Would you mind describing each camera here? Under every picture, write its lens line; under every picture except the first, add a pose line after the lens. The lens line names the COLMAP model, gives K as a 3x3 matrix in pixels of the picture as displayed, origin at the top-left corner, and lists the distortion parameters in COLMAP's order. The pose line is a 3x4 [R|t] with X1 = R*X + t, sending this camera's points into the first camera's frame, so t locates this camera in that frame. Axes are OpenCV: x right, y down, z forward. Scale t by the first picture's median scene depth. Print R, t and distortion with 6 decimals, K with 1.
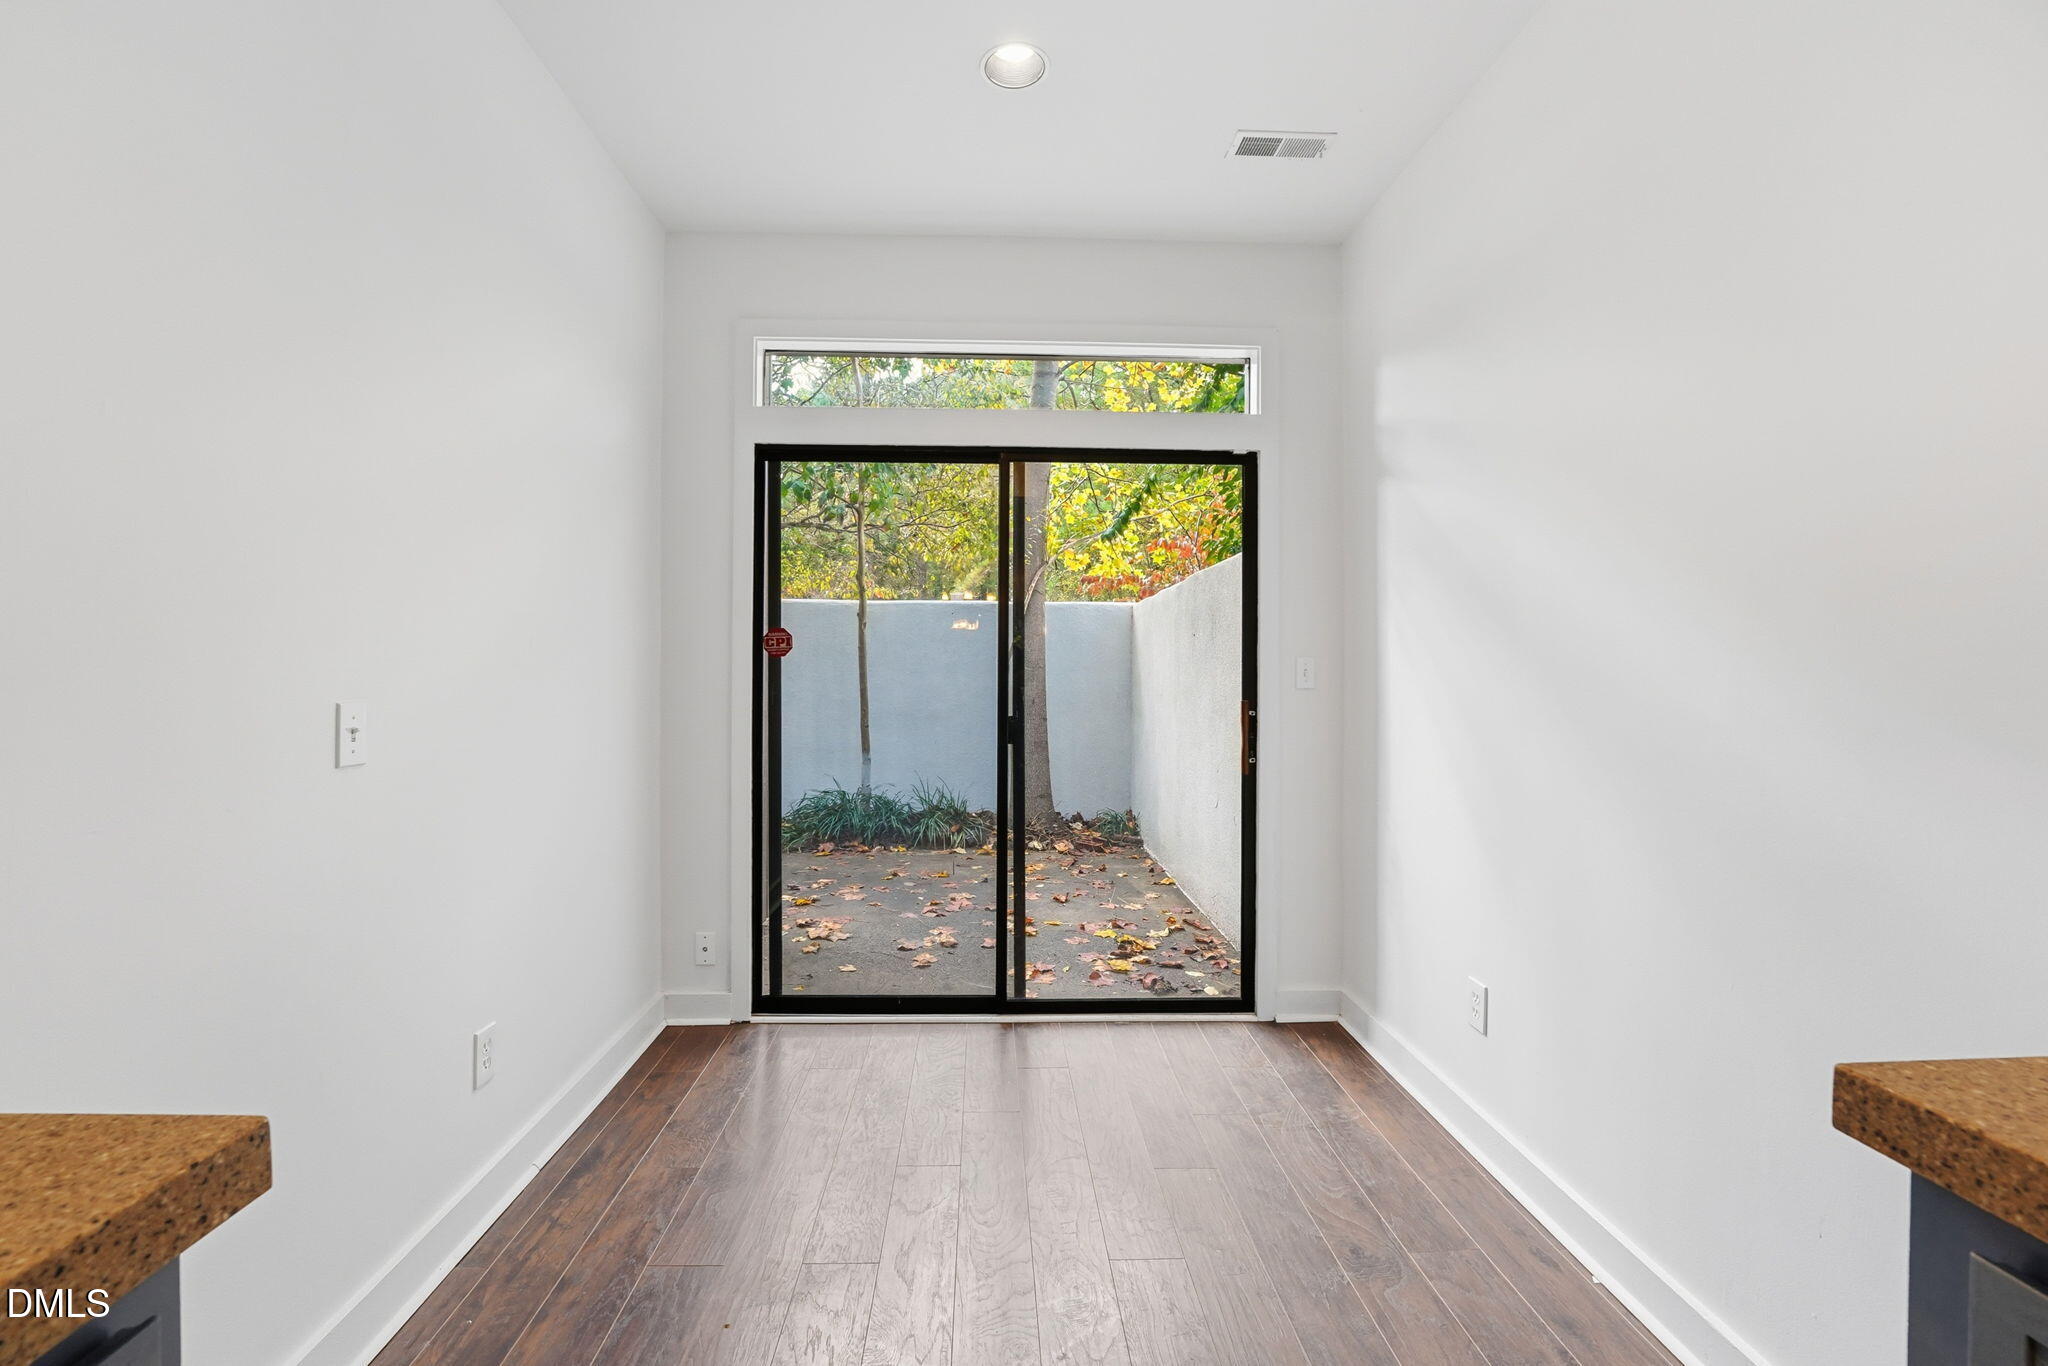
lens RADIAL K [[836.2, 0, 1015.5], [0, 836.2, 676.7], [0, 0, 1]] dist [-0.026939, 0.003540]
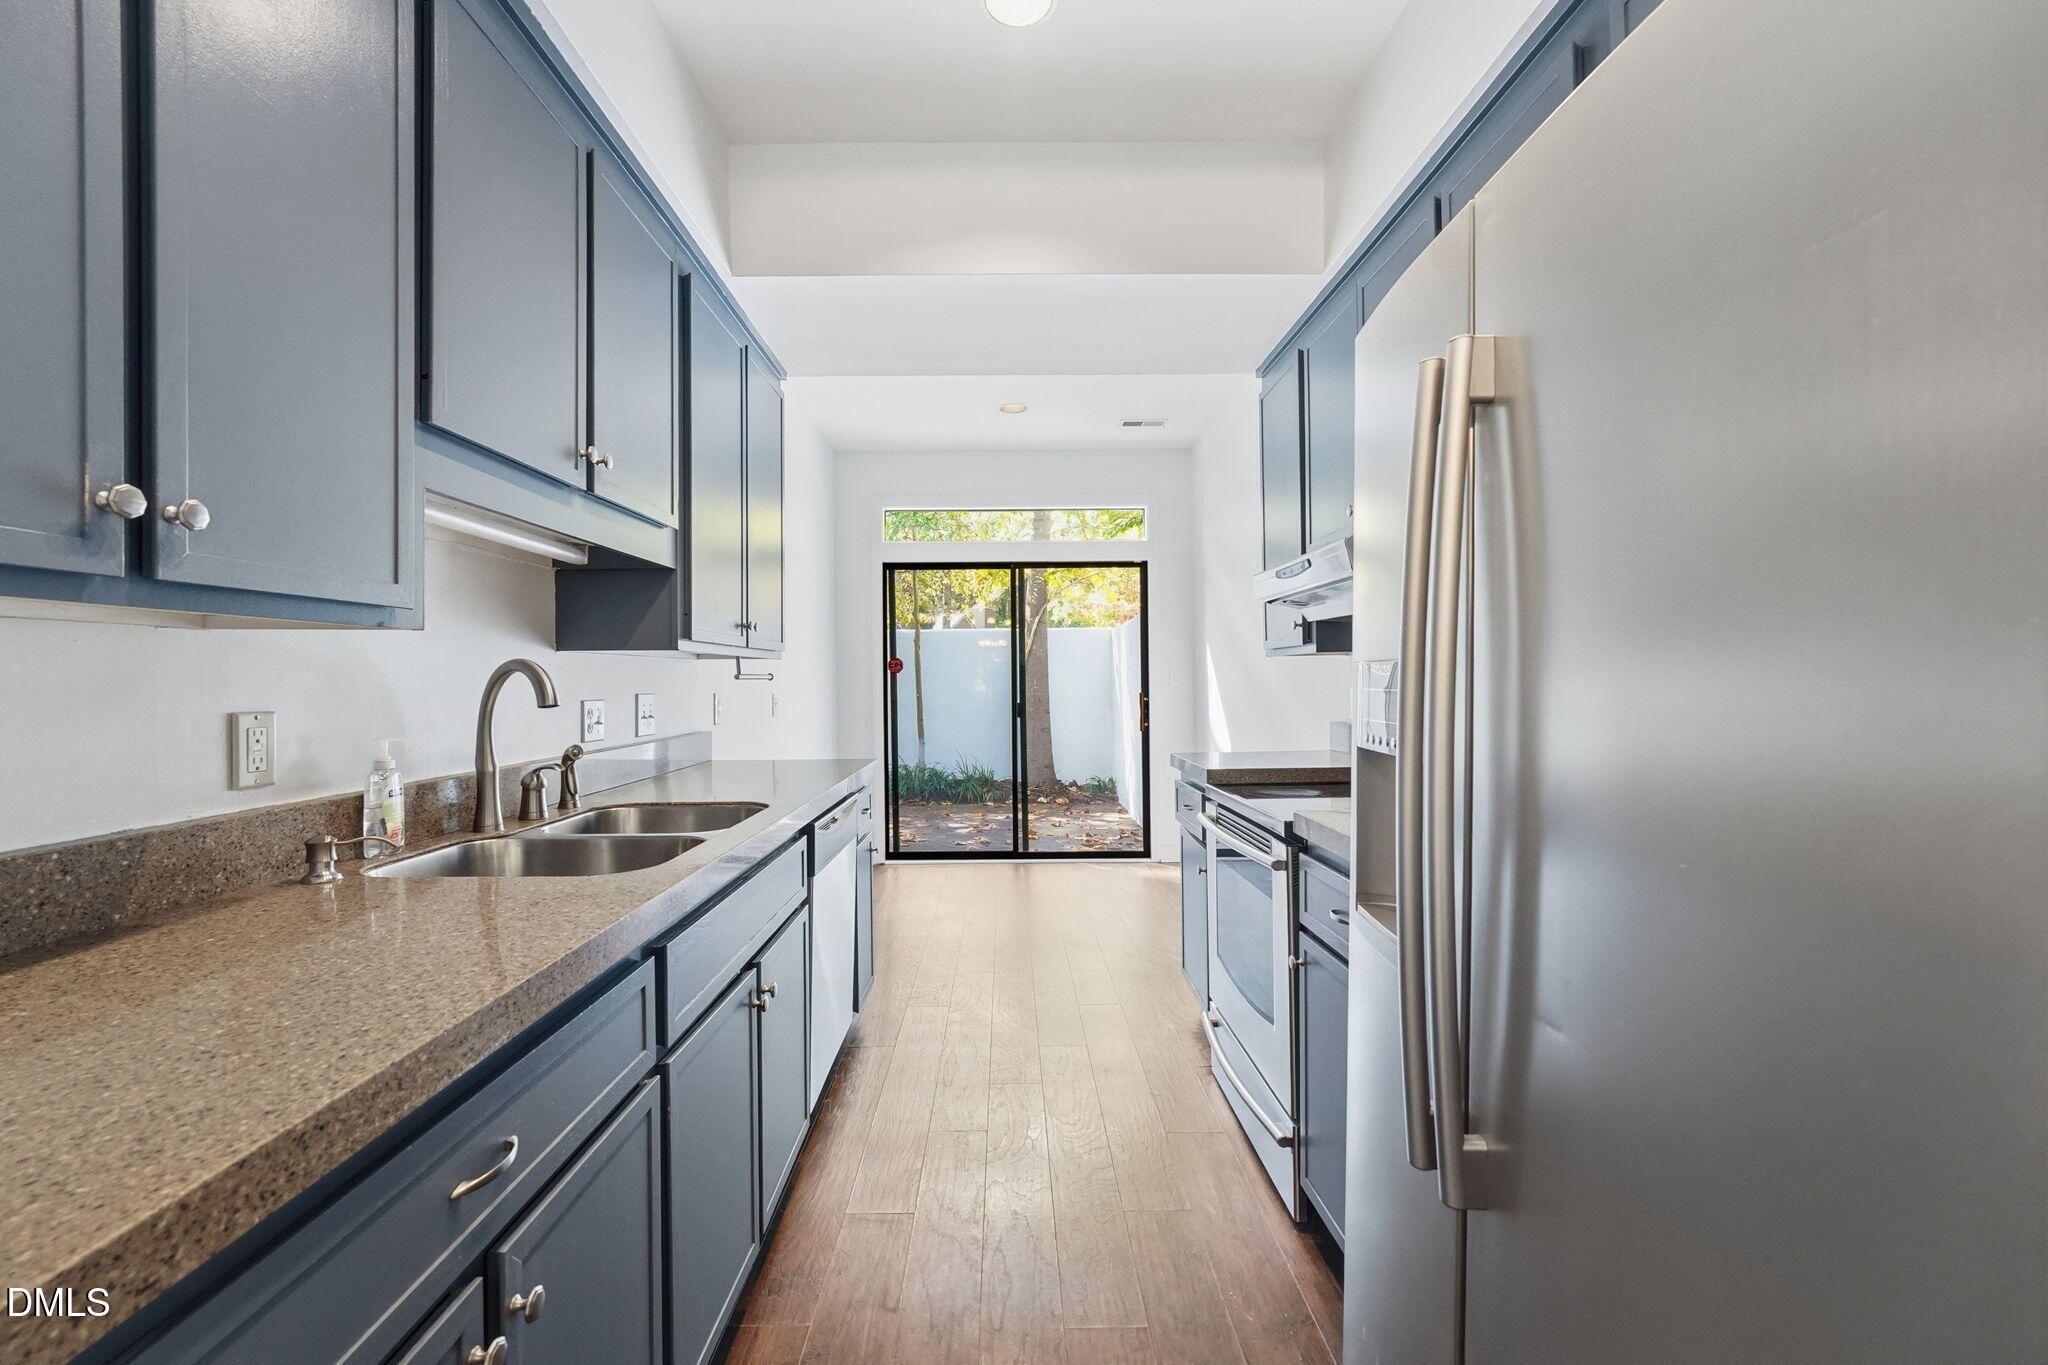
lens RADIAL K [[836.2, 0, 1022.5], [0, 836.2, 675.1], [0, 0, 1]] dist [-0.026939, 0.003540]
pose [[0.999743, -0.016232, -0.015823, 0.034172], [0.016050, 0.999805, -0.011547, 0.006674], [0.016007, 0.011290, 0.999808, -0.882468]]
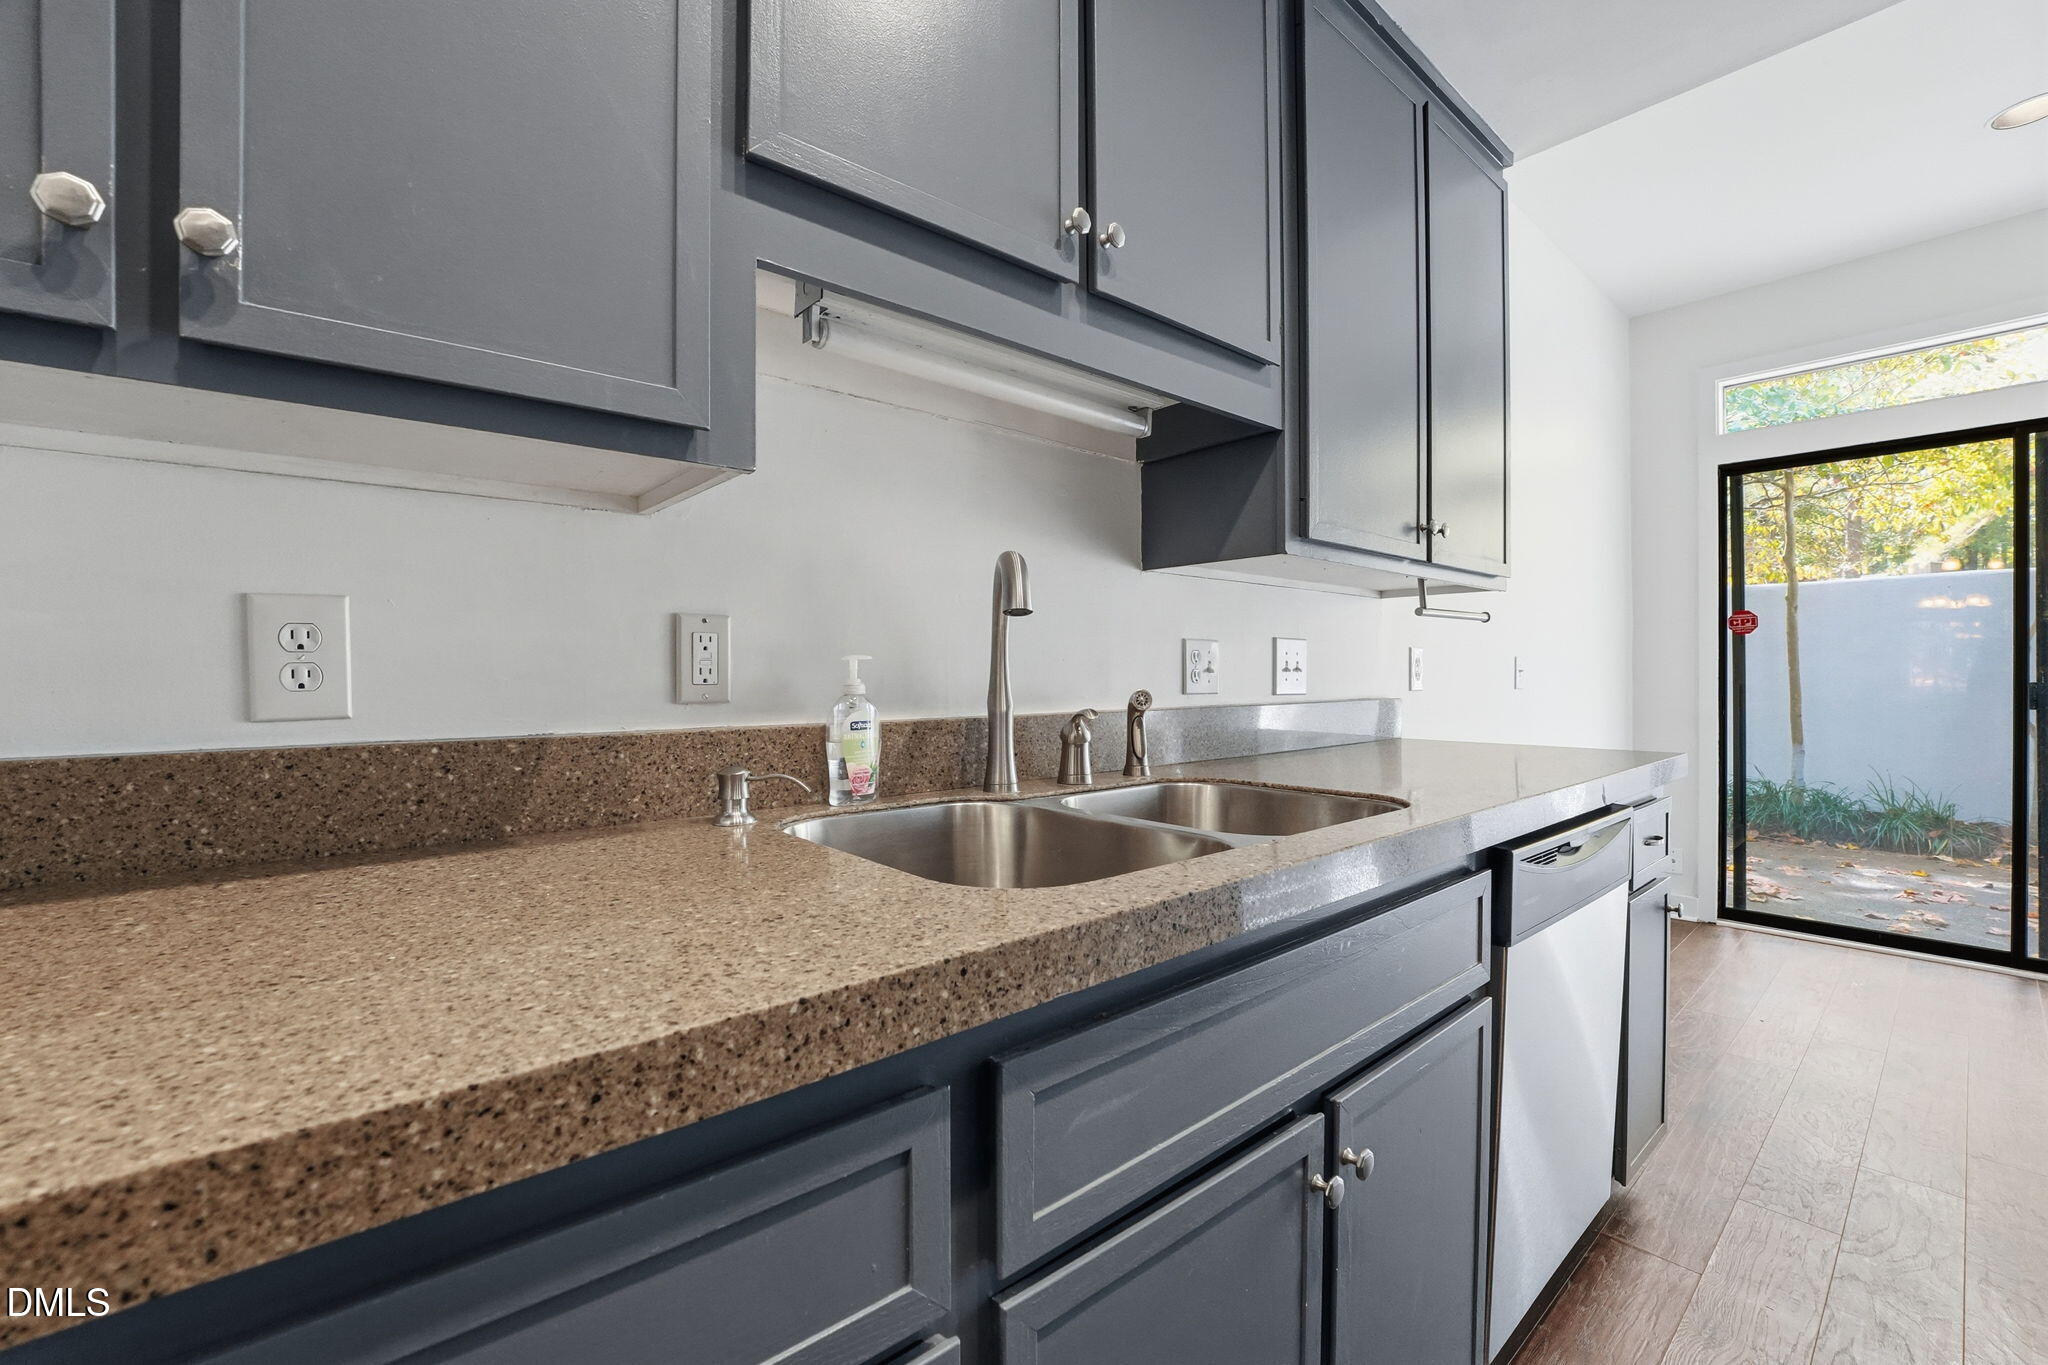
lens RADIAL K [[836.2, 0, 1007.2], [0, 836.2, 682.9], [0, 0, 1]] dist [-0.026939, 0.003540]
pose [[0.614650, -0.003656, -0.788791, 0.001888], [0.003264, 0.999992, -0.002092, 0.045901], [0.788793, -0.001289, 0.614658, -0.585551]]
